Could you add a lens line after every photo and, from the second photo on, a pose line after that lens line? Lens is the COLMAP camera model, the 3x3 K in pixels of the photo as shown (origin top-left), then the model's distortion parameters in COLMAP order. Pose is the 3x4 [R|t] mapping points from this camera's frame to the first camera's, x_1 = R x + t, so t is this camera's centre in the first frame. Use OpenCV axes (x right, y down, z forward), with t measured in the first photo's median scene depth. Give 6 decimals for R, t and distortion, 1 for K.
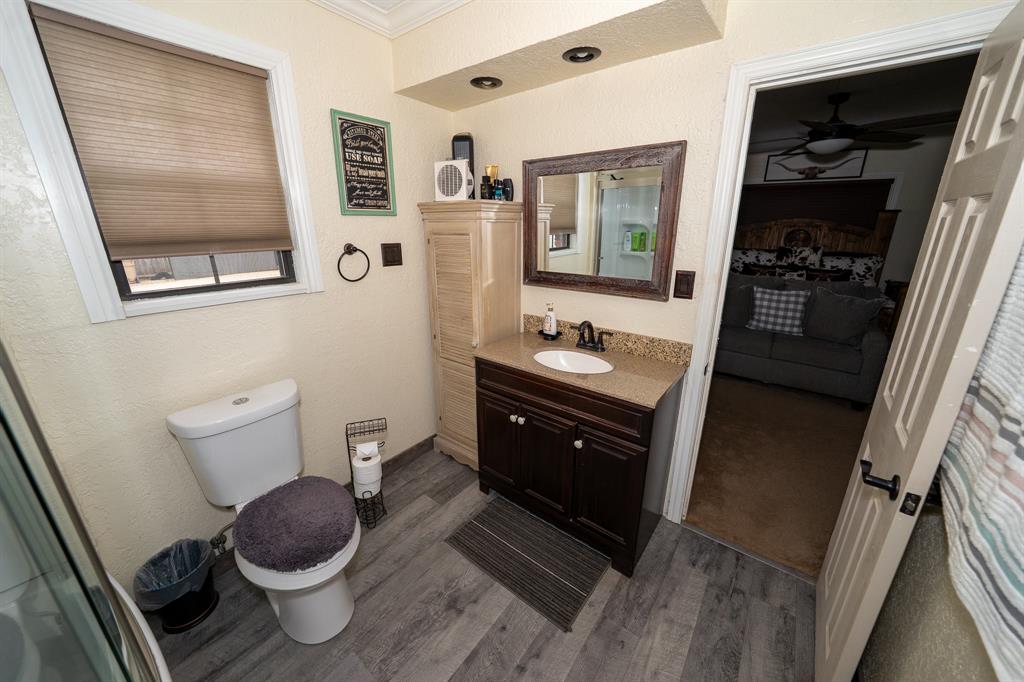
lens RADIAL K [[355.7, 0, 514.6], [0, 355.7, 335.1], [0, 0, 1]] dist [-0.031277, 0.006860]
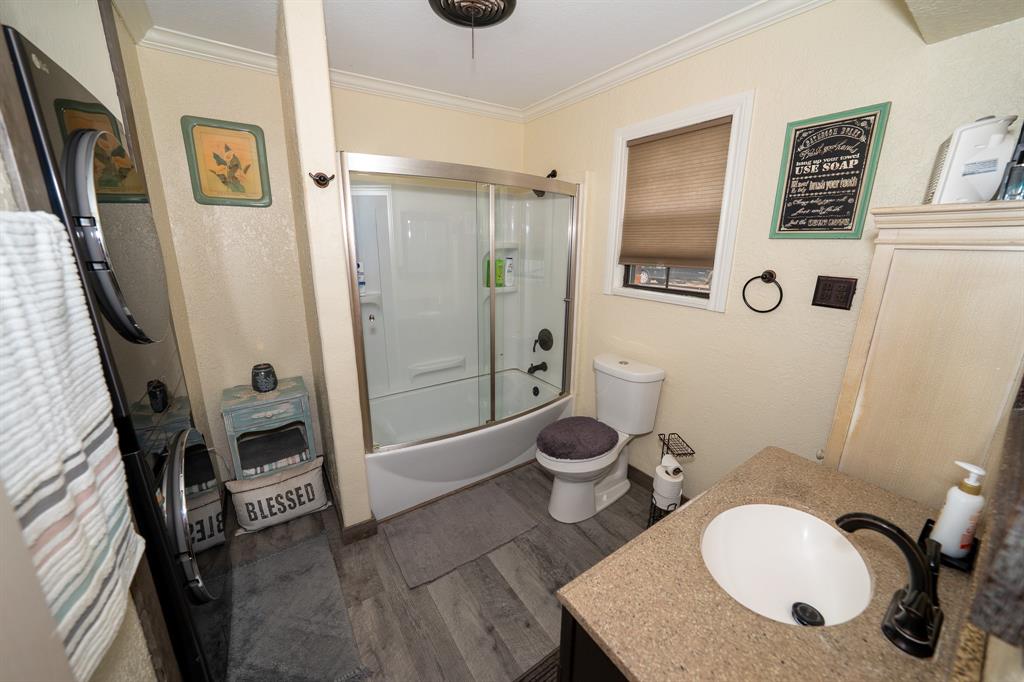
lens RADIAL K [[355.7, 0, 514.6], [0, 355.7, 335.1], [0, 0, 1]] dist [-0.031277, 0.006860]
pose [[-0.275324, 0.238066, -0.931408, 0.573658], [-0.292935, 0.902003, 0.317142, -0.207228], [0.915634, 0.360159, -0.178605, 0.637365]]
